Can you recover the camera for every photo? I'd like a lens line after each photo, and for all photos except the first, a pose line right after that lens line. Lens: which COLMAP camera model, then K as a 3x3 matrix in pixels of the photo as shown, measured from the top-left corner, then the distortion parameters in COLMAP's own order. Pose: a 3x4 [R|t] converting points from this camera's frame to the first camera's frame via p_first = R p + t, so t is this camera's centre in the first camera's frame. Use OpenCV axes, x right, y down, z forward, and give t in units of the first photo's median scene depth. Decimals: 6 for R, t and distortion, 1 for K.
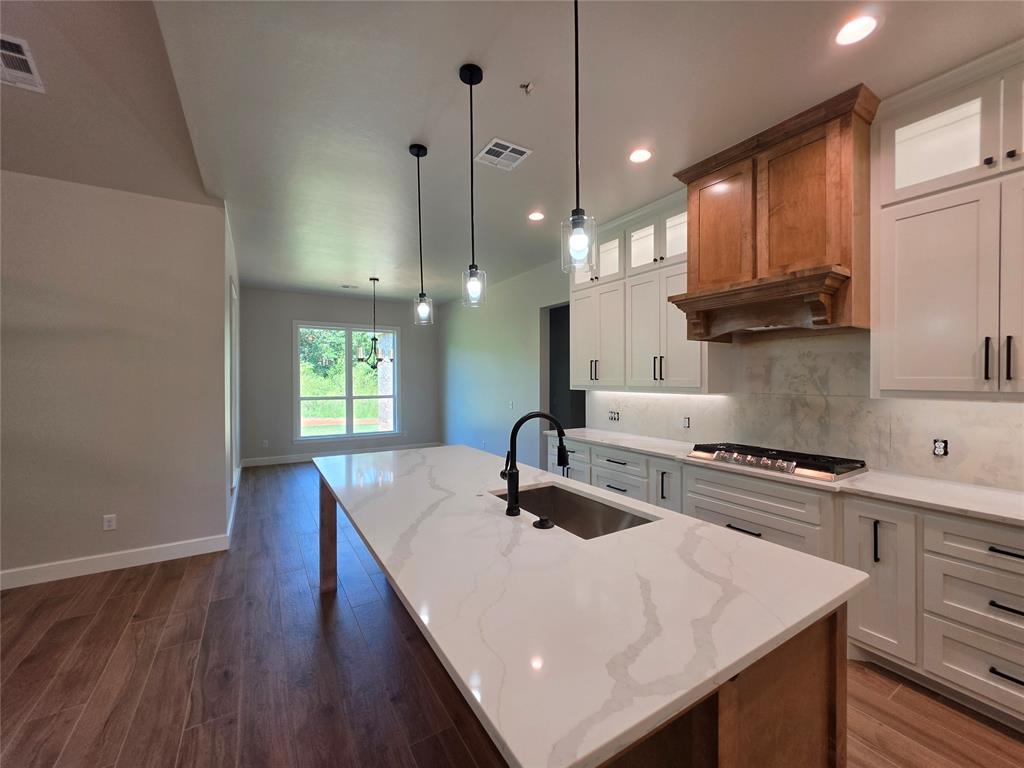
lens RADIAL K [[412.9, 0, 513.8], [0, 412.9, 380.1], [0, 0, 1]] dist [-0.001150, -0.000080]
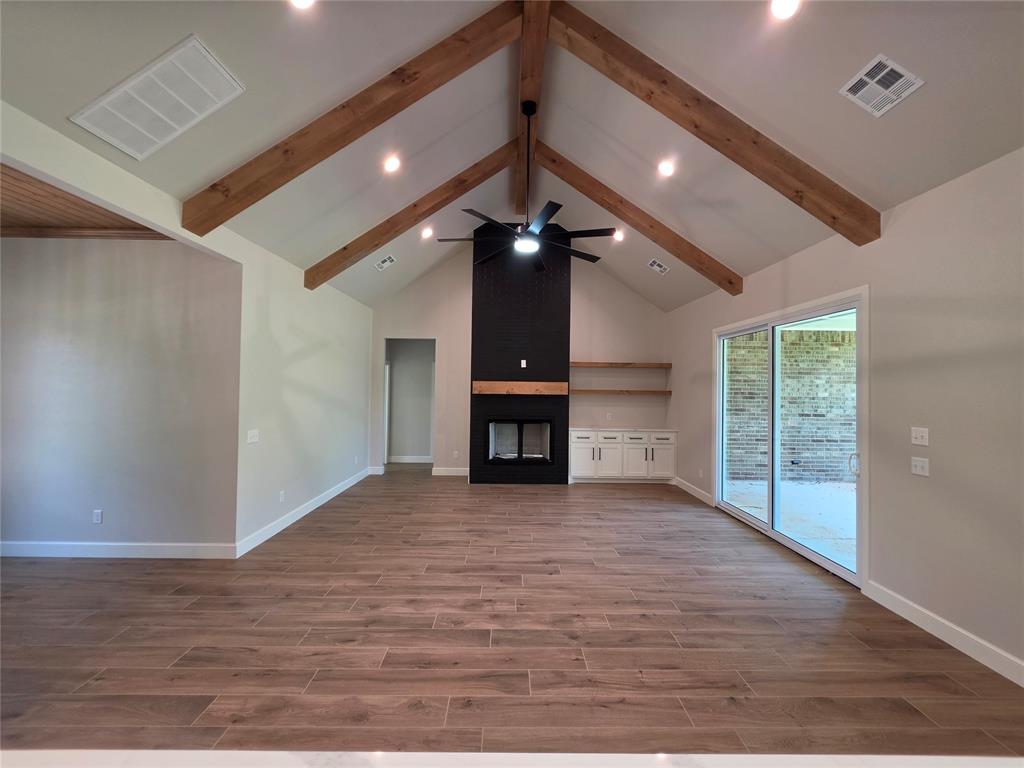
lens RADIAL K [[412.9, 0, 512.1], [0, 412.9, 381.8], [0, 0, 1]] dist [-0.001150, -0.000080]
pose [[-0.518929, -0.015478, -0.854677, 0.038177], [-0.015356, 0.999844, -0.008783, -0.041093], [0.854680, 0.008566, -0.519085, 0.630262]]
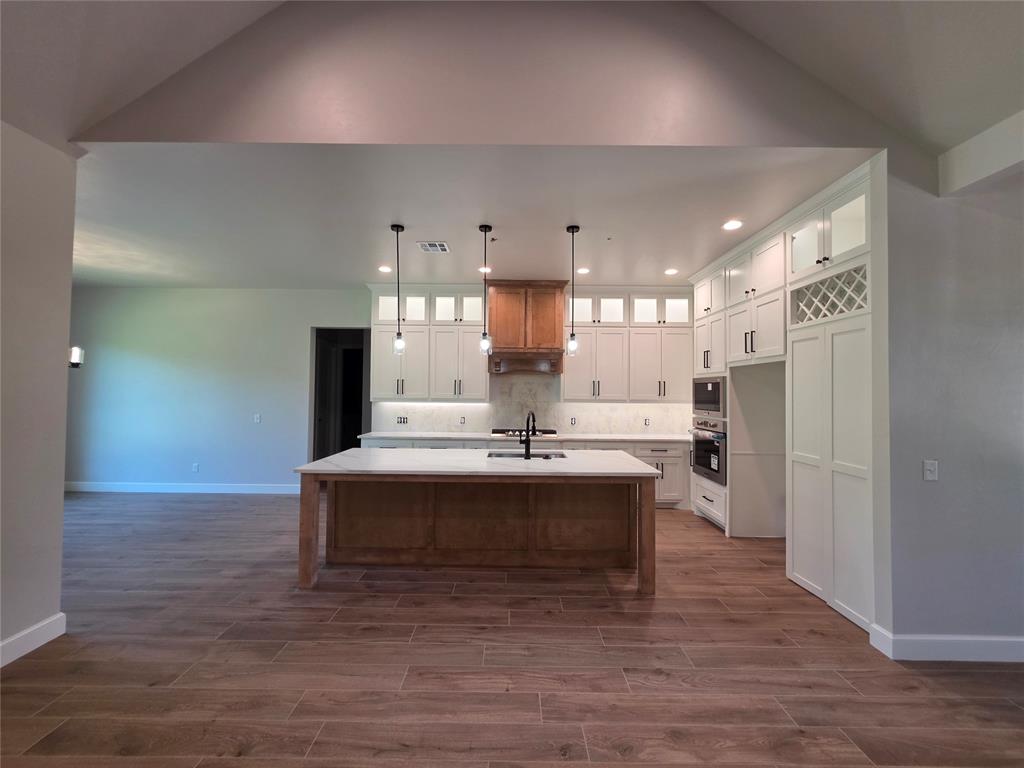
lens RADIAL K [[412.9, 0, 511.7], [0, 412.9, 382.0], [0, 0, 1]] dist [-0.001150, -0.000080]
pose [[0.529458, 0.024252, 0.847990, -1.078659], [-0.008090, 0.999690, -0.023540, -0.014701], [-0.848298, 0.005604, 0.529490, -0.040607]]
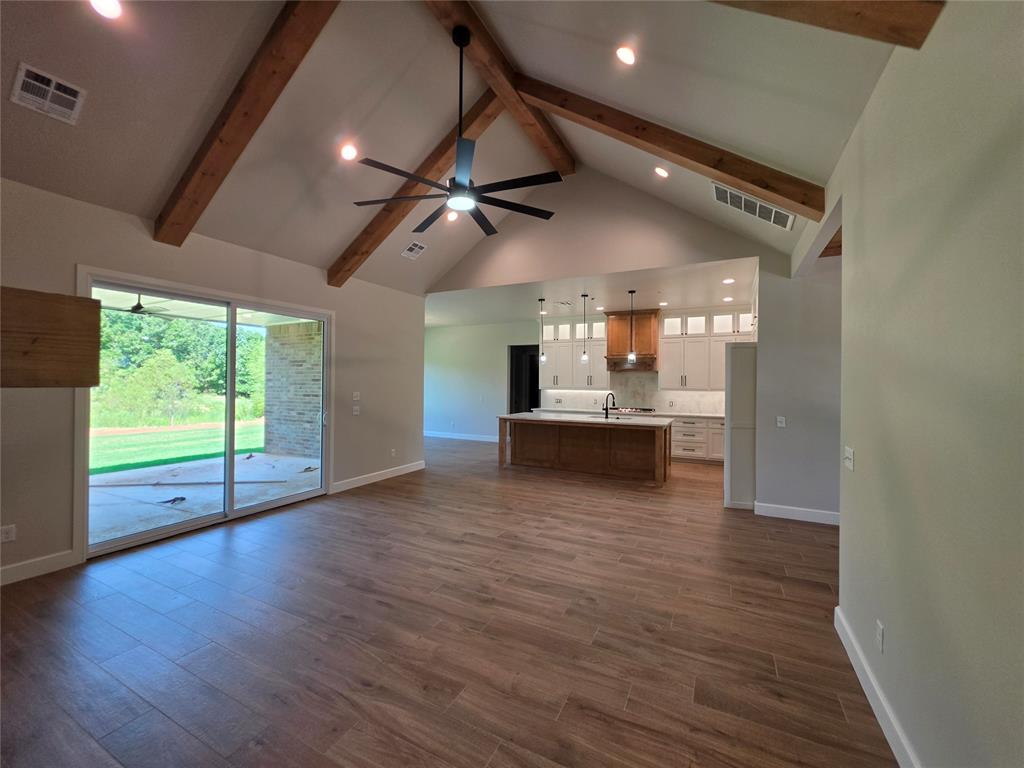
lens RADIAL K [[412.9, 0, 510.7], [0, 412.9, 383.5], [0, 0, 1]] dist [-0.001150, -0.000080]
pose [[0.859258, 0.008129, 0.511479, -1.639526], [-0.008932, 0.999960, -0.000888, -0.001938], [-0.511465, -0.003806, 0.859296, -1.130080]]
